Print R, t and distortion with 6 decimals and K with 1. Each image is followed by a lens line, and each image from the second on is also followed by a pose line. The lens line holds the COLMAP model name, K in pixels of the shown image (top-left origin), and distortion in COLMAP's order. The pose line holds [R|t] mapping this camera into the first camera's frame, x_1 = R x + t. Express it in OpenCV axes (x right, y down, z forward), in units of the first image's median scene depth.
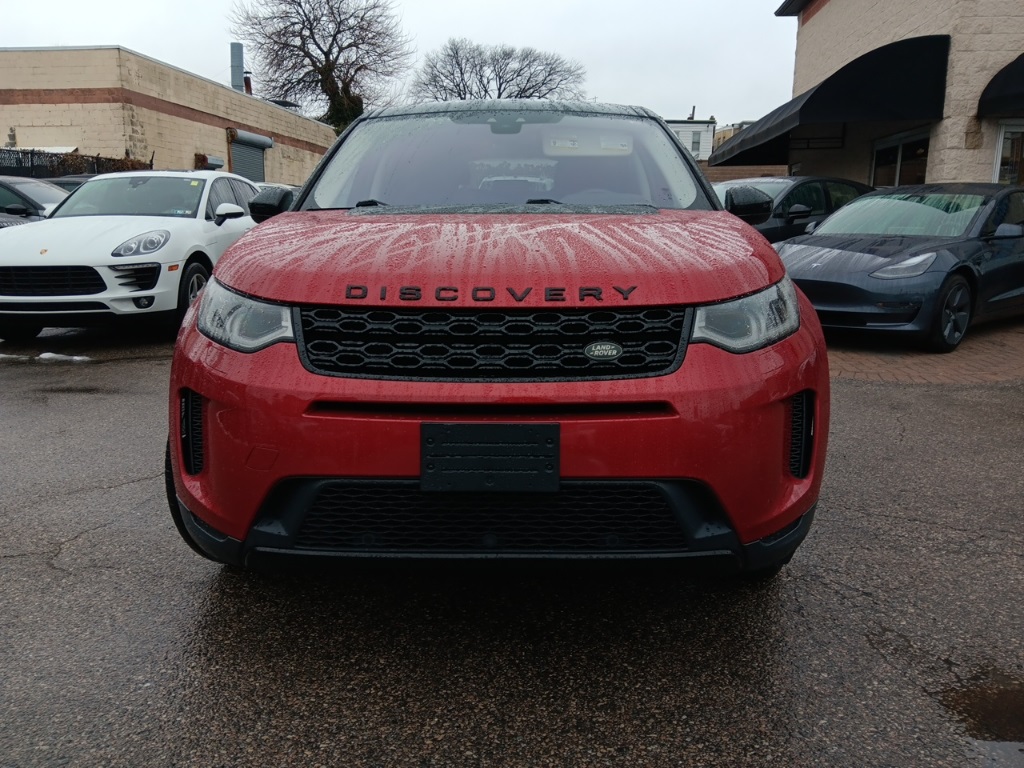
lens RADIAL K [[888.3, 0, 512.0], [0, 888.3, 384.0], [0, 0, 1]] dist [0.006244, -0.012647]
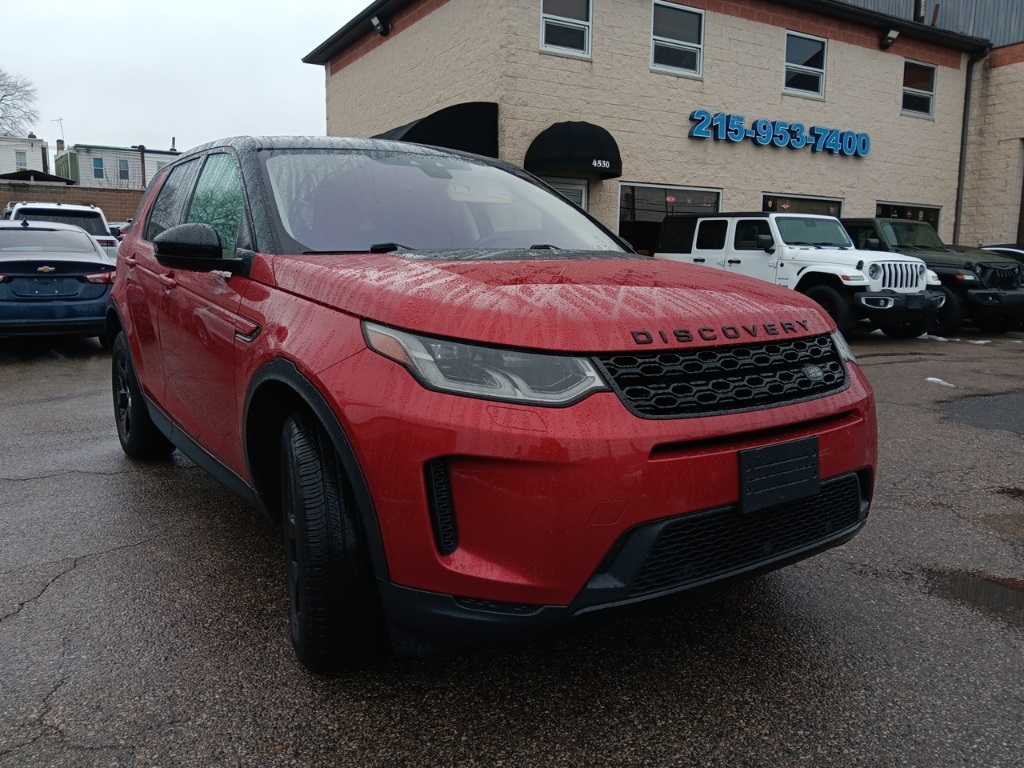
lens RADIAL K [[888.3, 0, 512.0], [0, 888.3, 384.0], [0, 0, 1]] dist [0.006244, -0.012647]
pose [[0.773935, -0.091224, 0.626660, -0.944846], [0.114540, 0.993414, 0.003154, -0.070274], [-0.622820, 0.069337, 0.779287, 0.291093]]
